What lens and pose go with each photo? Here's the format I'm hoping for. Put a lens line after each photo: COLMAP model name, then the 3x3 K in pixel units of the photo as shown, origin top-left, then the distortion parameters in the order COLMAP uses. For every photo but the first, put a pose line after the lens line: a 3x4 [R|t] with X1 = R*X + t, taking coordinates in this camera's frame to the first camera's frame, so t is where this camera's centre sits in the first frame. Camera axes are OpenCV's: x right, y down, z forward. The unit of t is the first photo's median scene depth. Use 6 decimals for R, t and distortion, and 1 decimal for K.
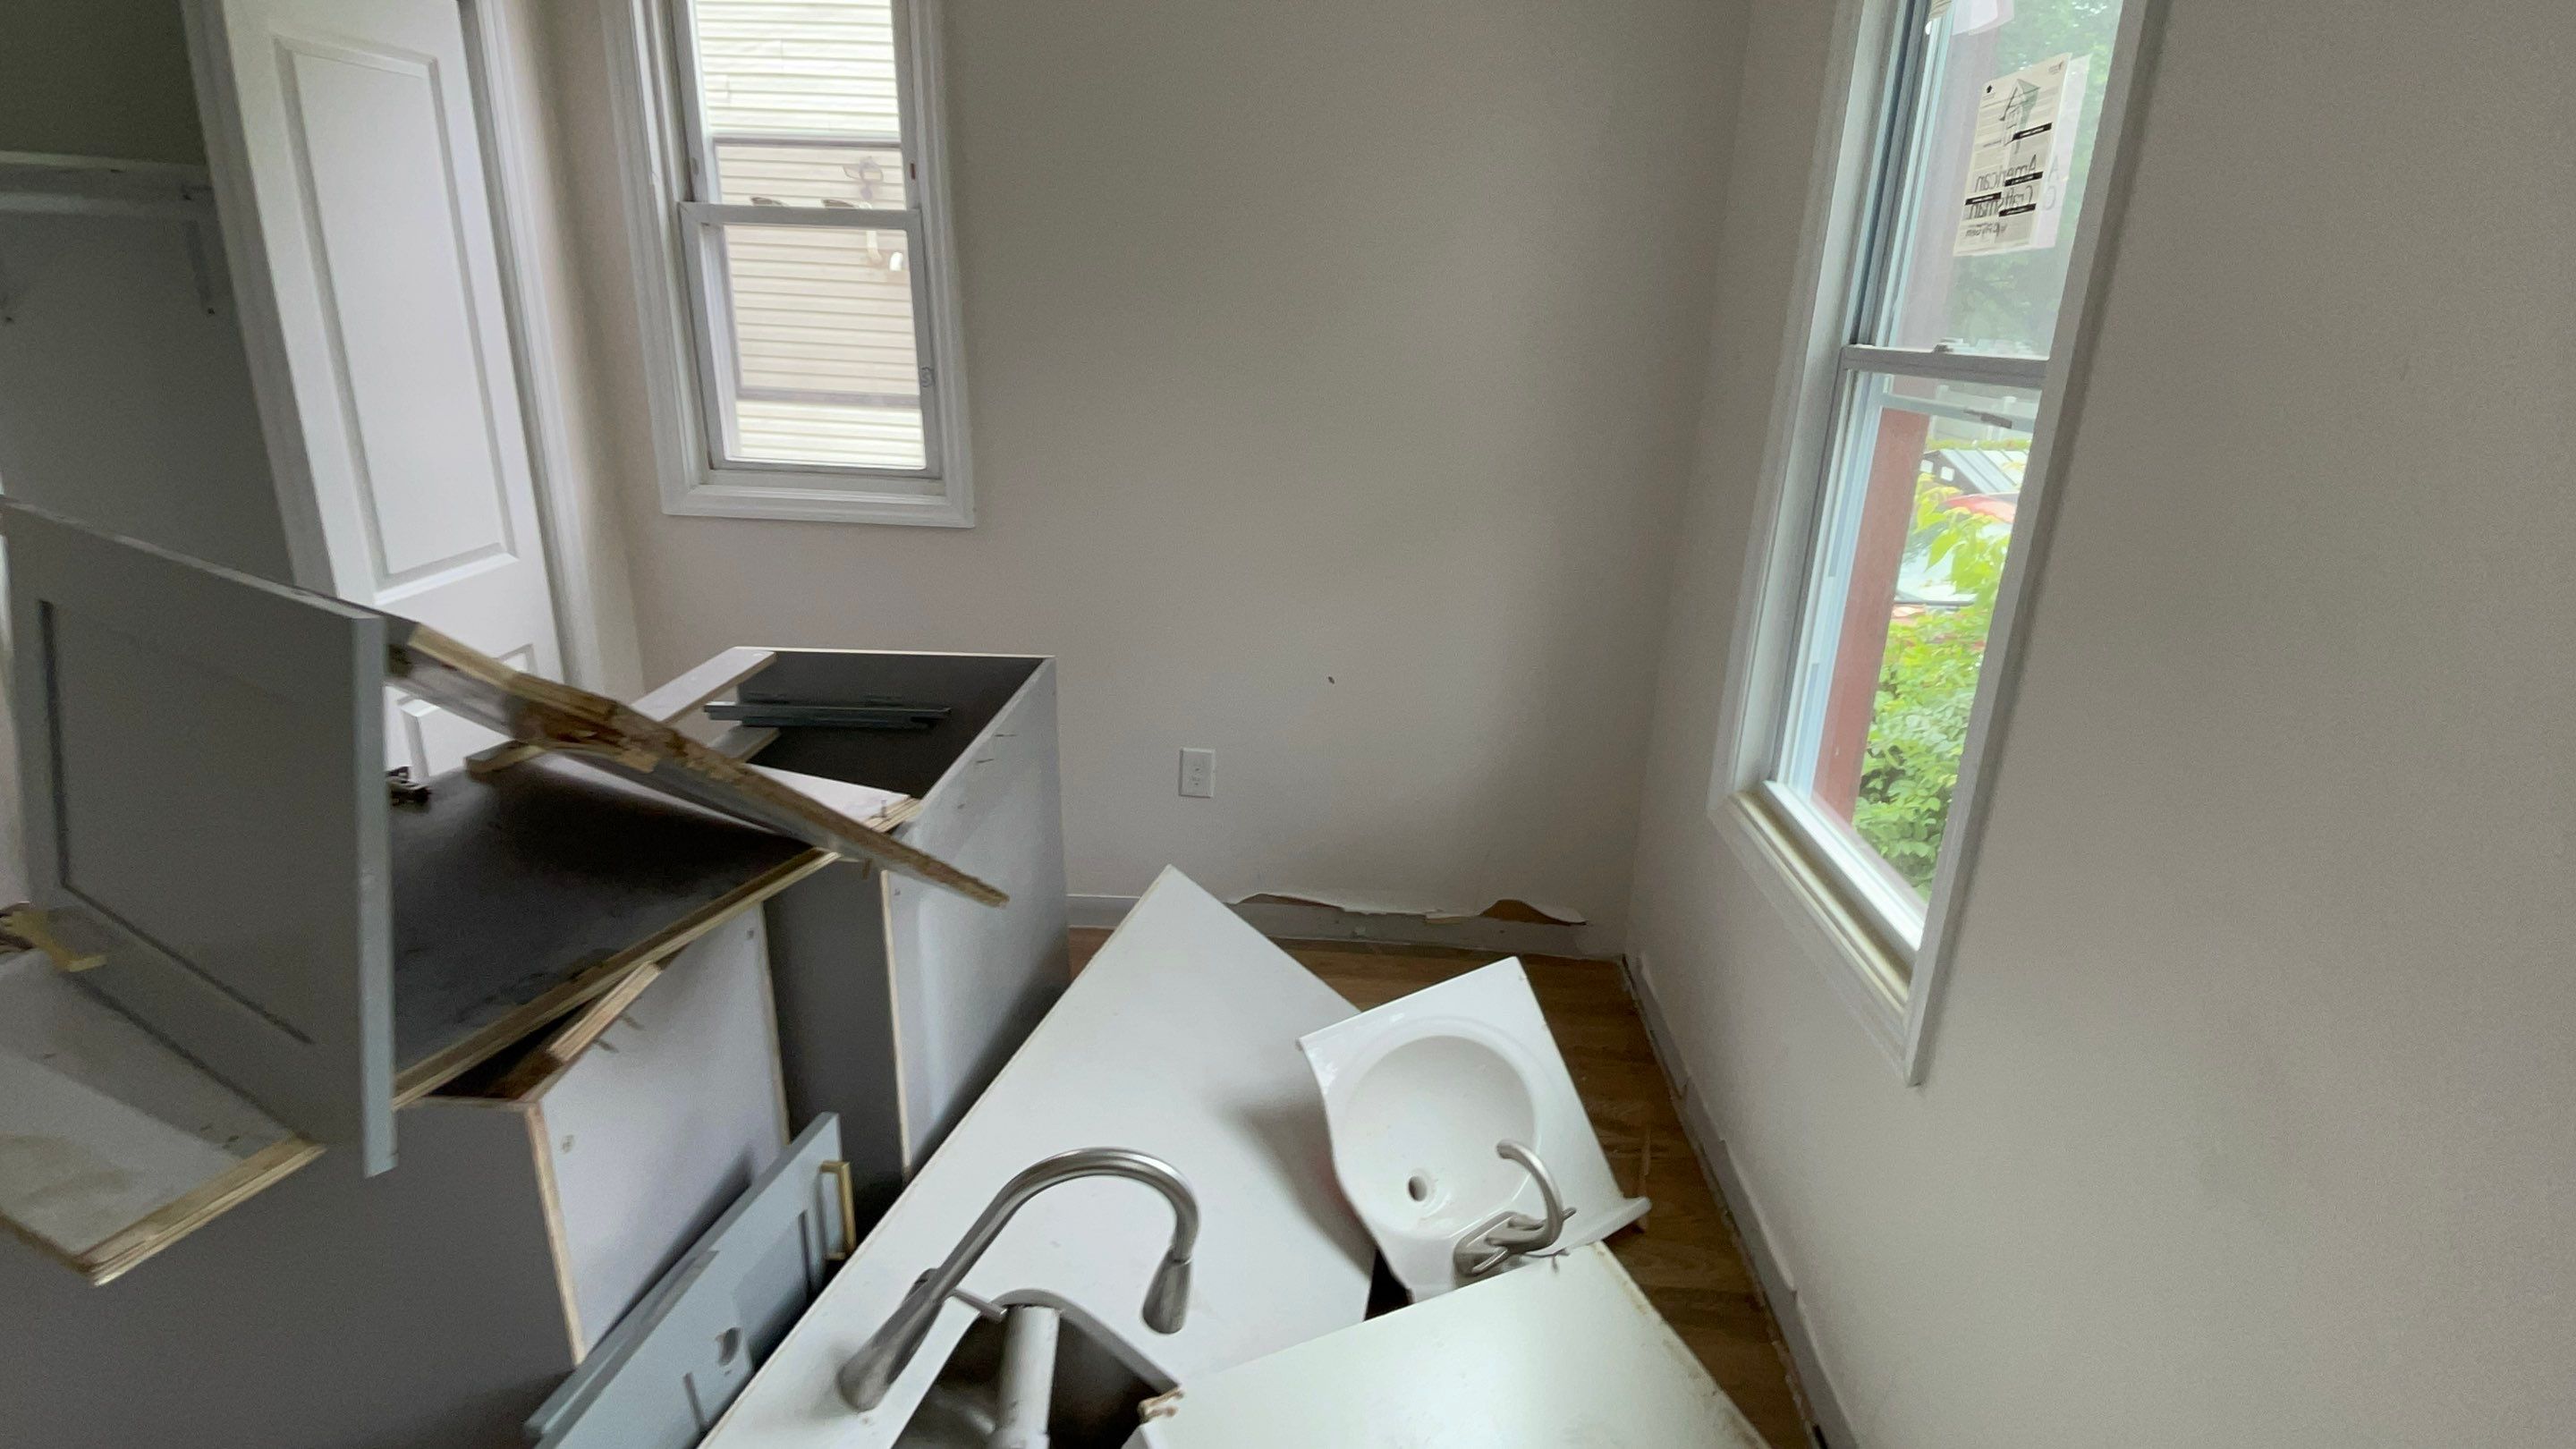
lens RADIAL K [[1199.2, 0, 1295.1], [0, 1199.2, 688.3], [0, 0, 1]] dist [0.042665, -0.037310]
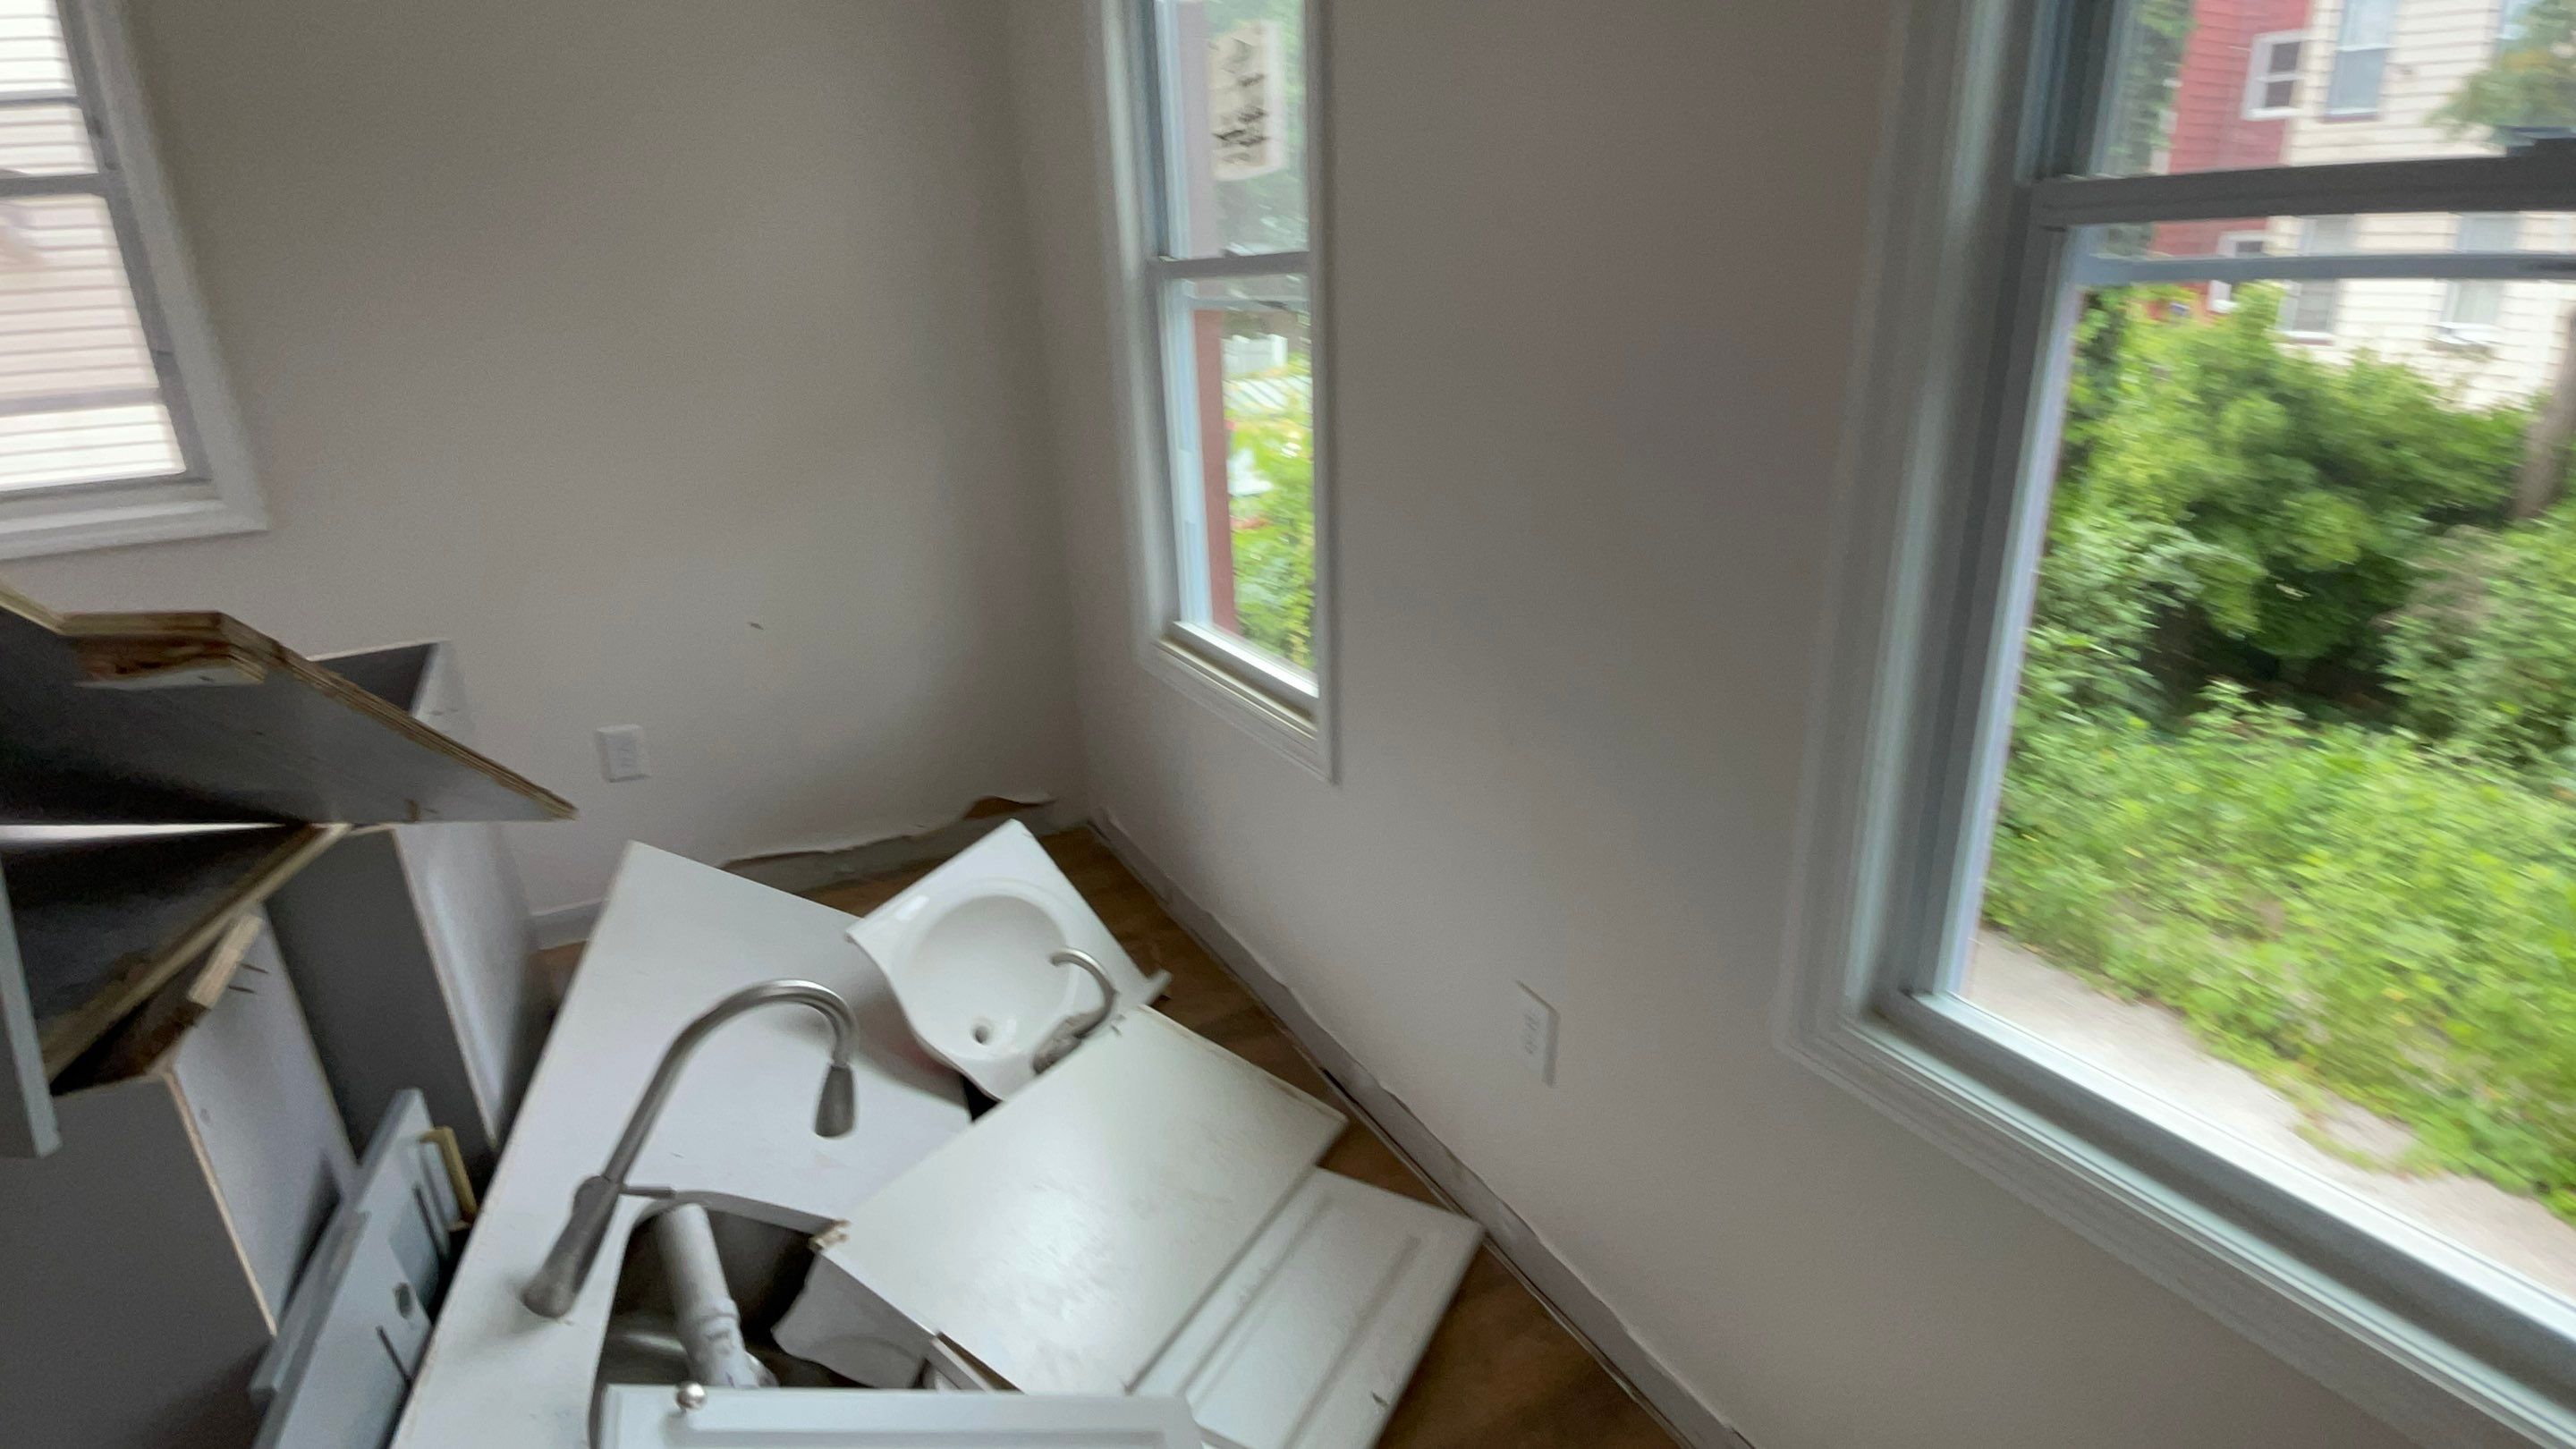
lens RADIAL K [[1253.4, 0, 1276.6], [0, 1253.4, 716.4], [0, 0, 1]] dist [0.093123, -0.074966]
pose [[0.849328, -0.227292, 0.476424, -0.176717], [0.215939, 0.973179, 0.079326, 0.103576], [-0.481676, 0.035504, 0.875630, -0.190467]]
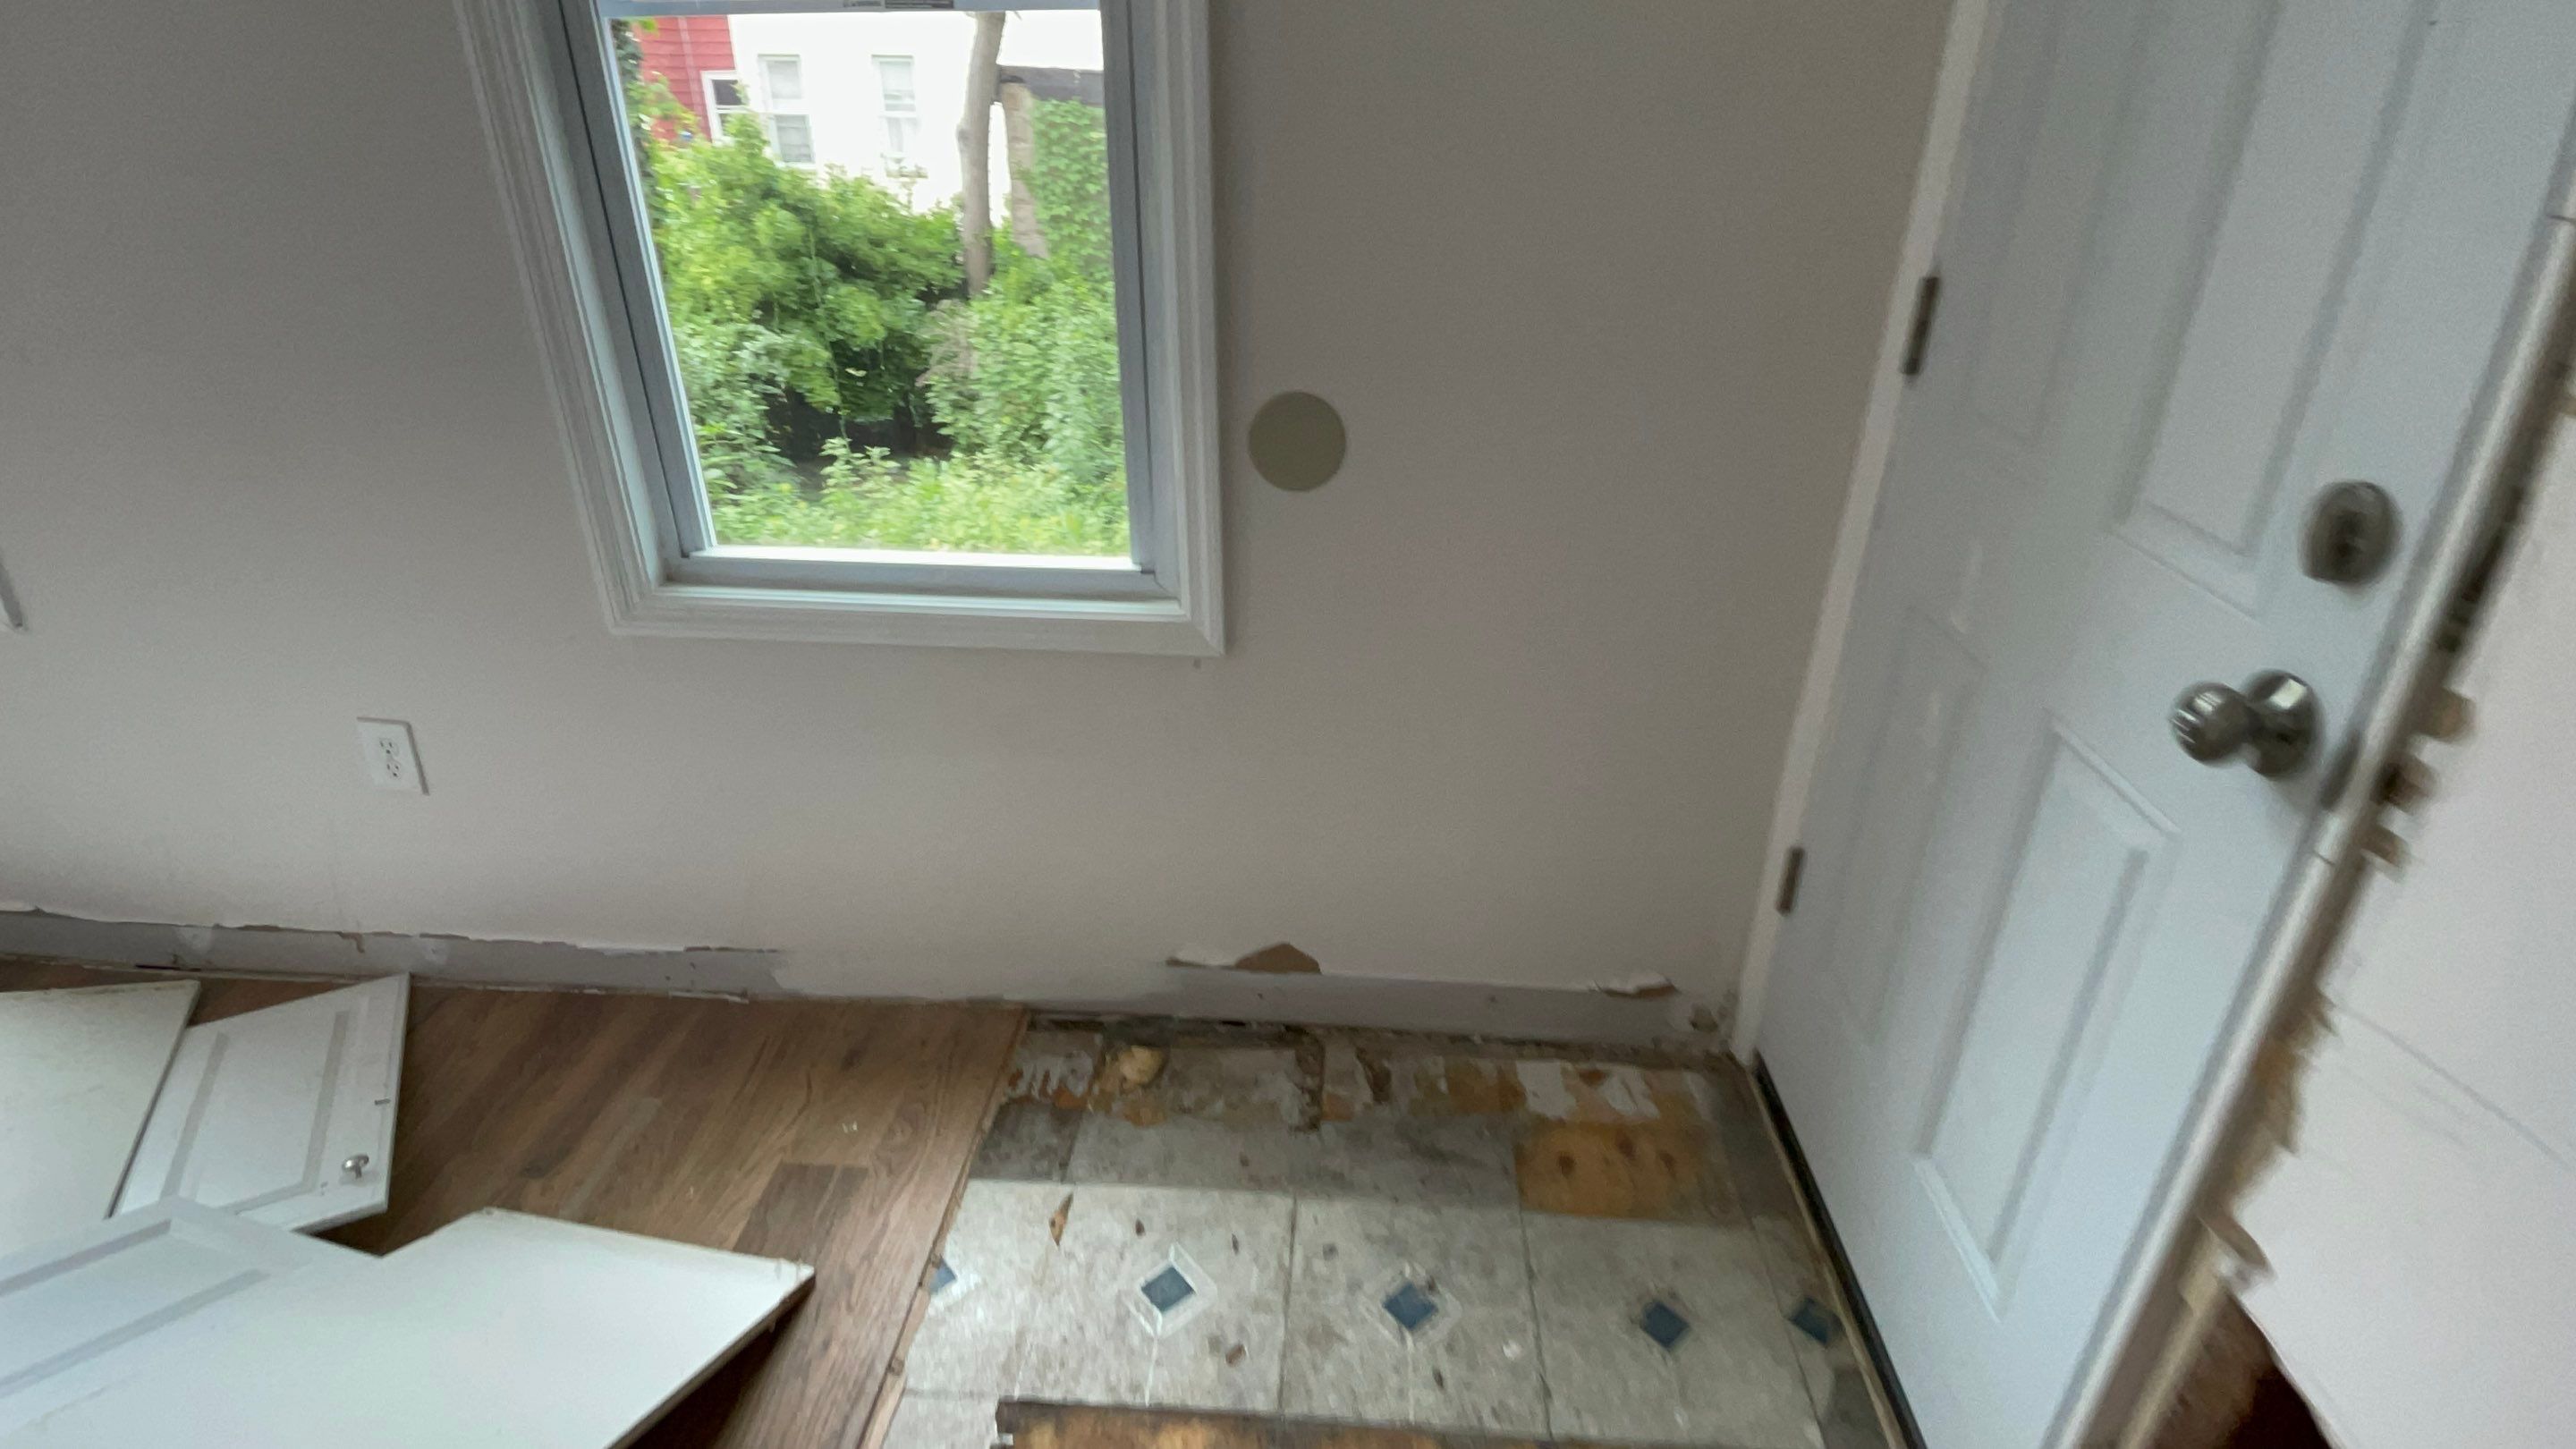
lens RADIAL K [[1253.4, 0, 1276.6], [0, 1253.4, 716.4], [0, 0, 1]] dist [0.093123, -0.074966]
pose [[0.033407, -0.476487, 0.878547, -0.588186], [0.302266, 0.842689, 0.445545, 0.190466], [-0.952638, 0.250670, 0.172178, -0.358646]]
